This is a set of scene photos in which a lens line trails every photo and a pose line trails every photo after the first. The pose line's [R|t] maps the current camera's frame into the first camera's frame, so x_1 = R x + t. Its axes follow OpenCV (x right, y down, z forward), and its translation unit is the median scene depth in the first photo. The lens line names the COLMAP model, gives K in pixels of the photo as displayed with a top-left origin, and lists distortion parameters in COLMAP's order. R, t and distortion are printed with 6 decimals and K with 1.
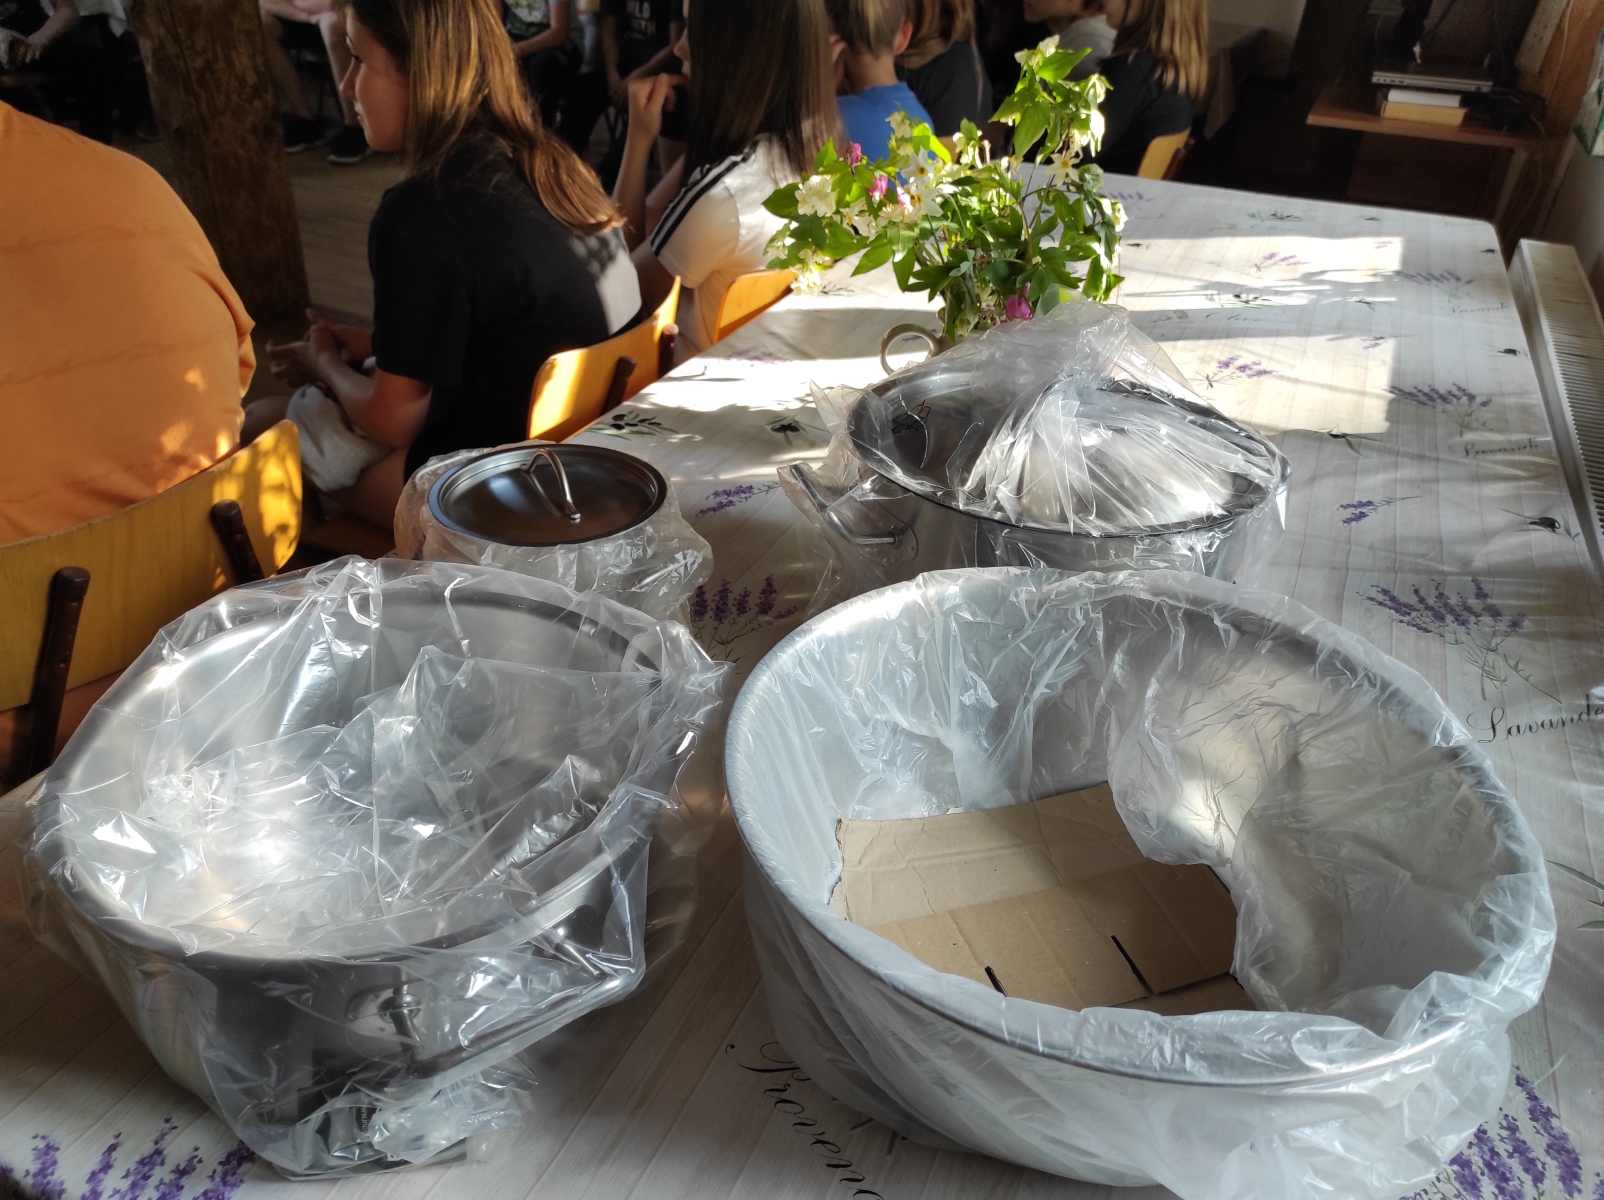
lens RADIAL K [[1184.3, 0, 802.0], [0, 1184.3, 600.0], [0, 0, 1]] dist [0.043605, -0.033370]
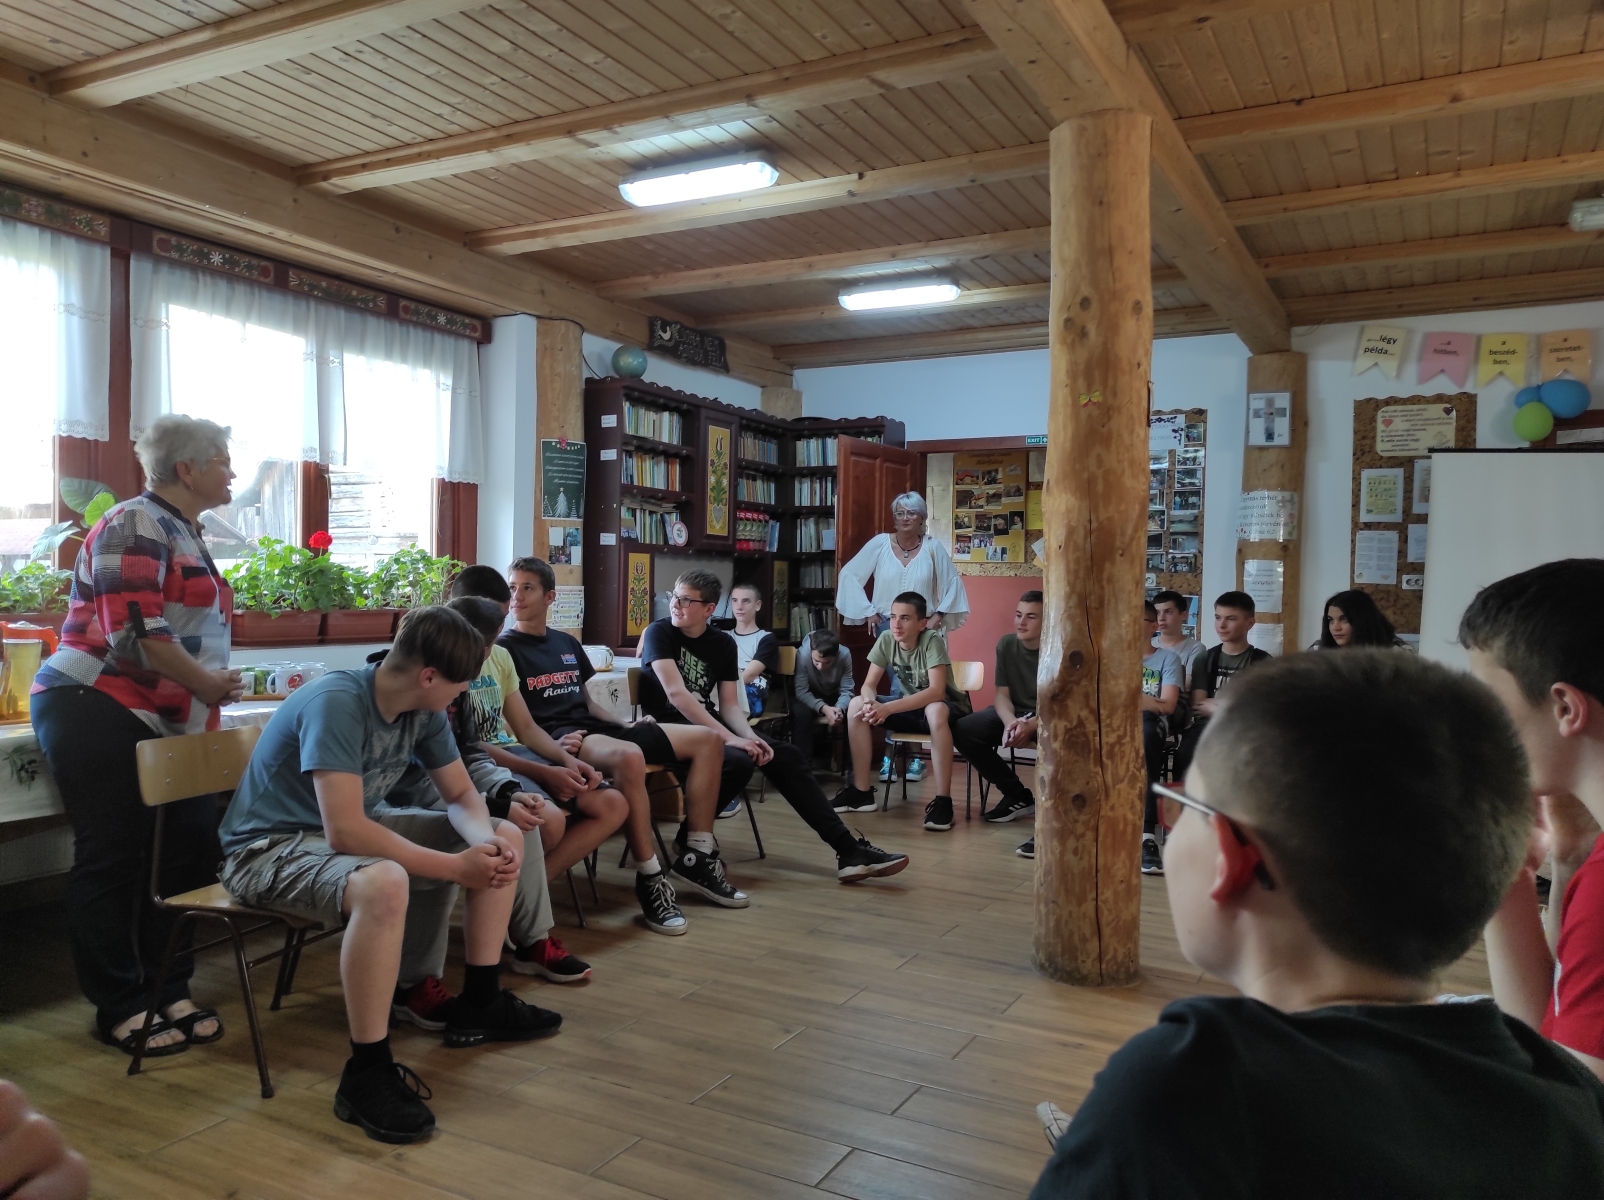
lens RADIAL K [[1173.3, 0, 805.8], [0, 1173.3, 601.2], [0, 0, 1]] dist [0.052304, -0.040898]
pose [[0.996303, -0.034535, -0.078658, -2.838550], [-0.011266, 0.855201, -0.518175, 0.024247], [0.085163, 0.517145, 0.851650, -0.019893]]
